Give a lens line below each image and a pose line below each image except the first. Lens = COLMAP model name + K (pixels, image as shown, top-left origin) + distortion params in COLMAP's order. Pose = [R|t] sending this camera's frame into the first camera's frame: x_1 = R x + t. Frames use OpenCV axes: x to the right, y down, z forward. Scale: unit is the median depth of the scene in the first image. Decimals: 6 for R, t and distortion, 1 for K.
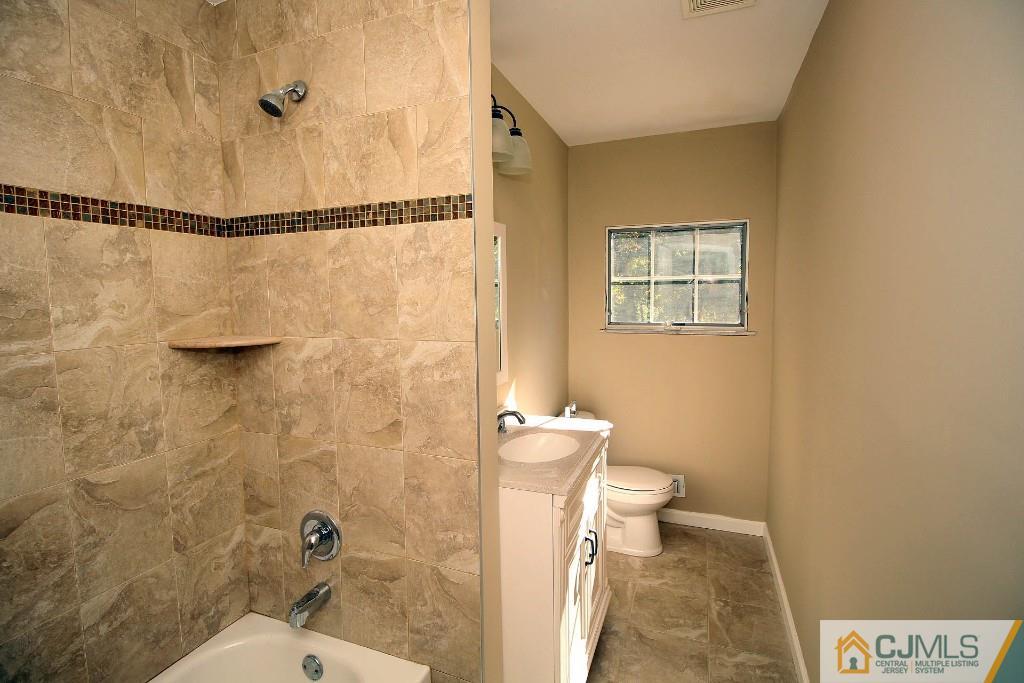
lens RADIAL K [[475.9, 0, 512.5], [0, 475.9, 339.0], [0, 0, 1]] dist [-0.007832, -0.008803]
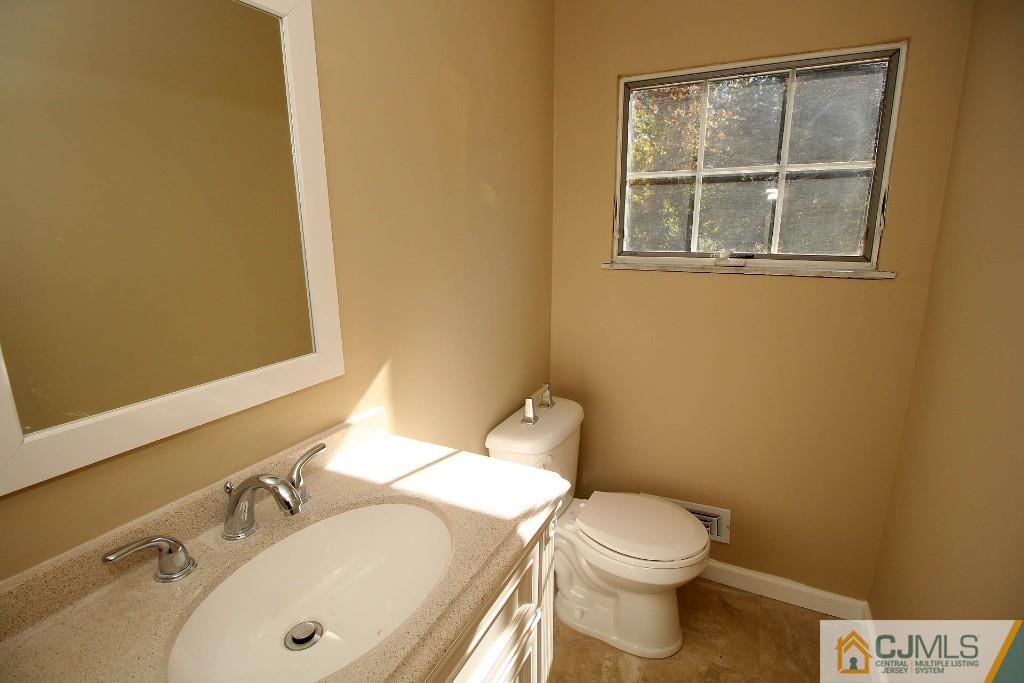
lens RADIAL K [[475.9, 0, 511.9], [0, 475.9, 341.1], [0, 0, 1]] dist [-0.007832, -0.008803]
pose [[0.994524, 0.028979, -0.100407, 0.143143], [-0.014297, 0.989480, 0.143961, -0.008419], [0.103522, -0.141737, 0.984476, 0.420665]]
